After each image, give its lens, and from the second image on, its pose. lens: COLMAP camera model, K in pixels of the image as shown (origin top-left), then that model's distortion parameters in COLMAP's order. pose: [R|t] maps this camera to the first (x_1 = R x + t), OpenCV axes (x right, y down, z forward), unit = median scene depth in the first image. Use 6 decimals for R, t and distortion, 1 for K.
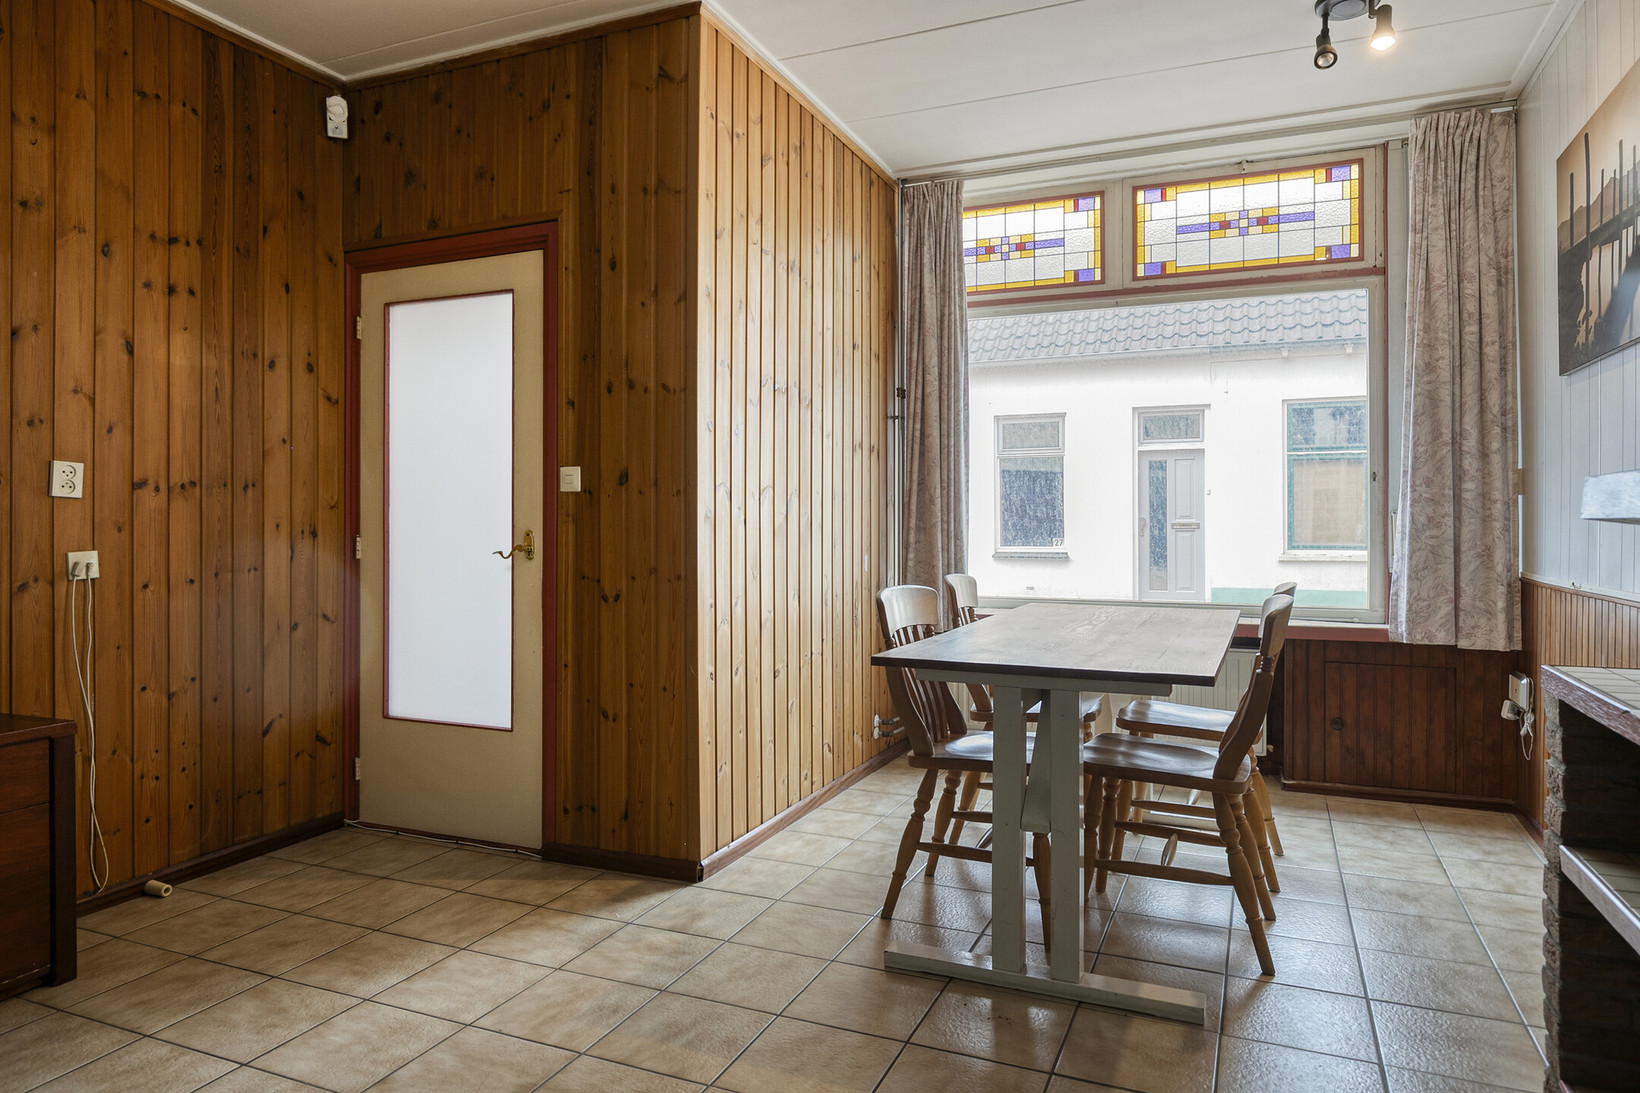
lens RADIAL K [[1045.1, 0, 817.0], [0, 1045.1, 537.0], [0, 0, 1]] dist [-0.007125, 0.005472]
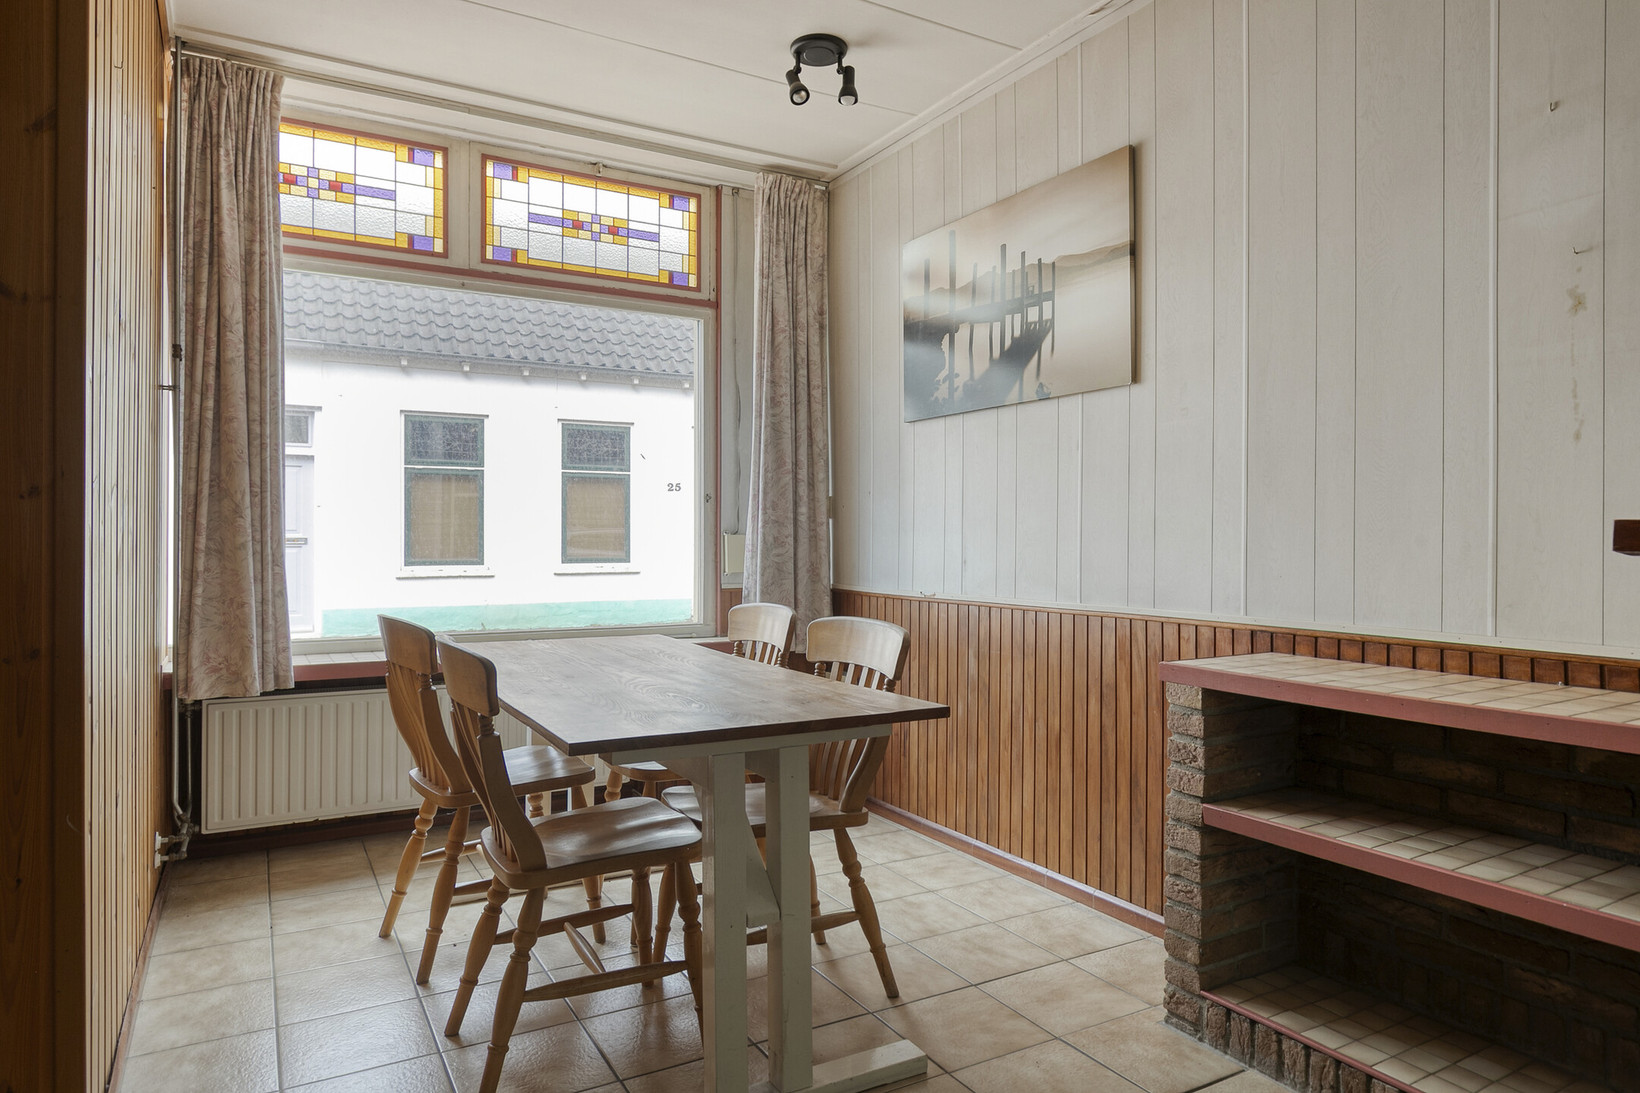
lens RADIAL K [[1045.1, 0, 821.5], [0, 1045.1, 541.3], [0, 0, 1]] dist [-0.007125, 0.005472]
pose [[0.573764, -0.002266, 0.819018, -0.252342], [0.008043, 0.999964, -0.002869, -0.009581], [-0.818981, 0.008234, 0.573761, 0.281837]]
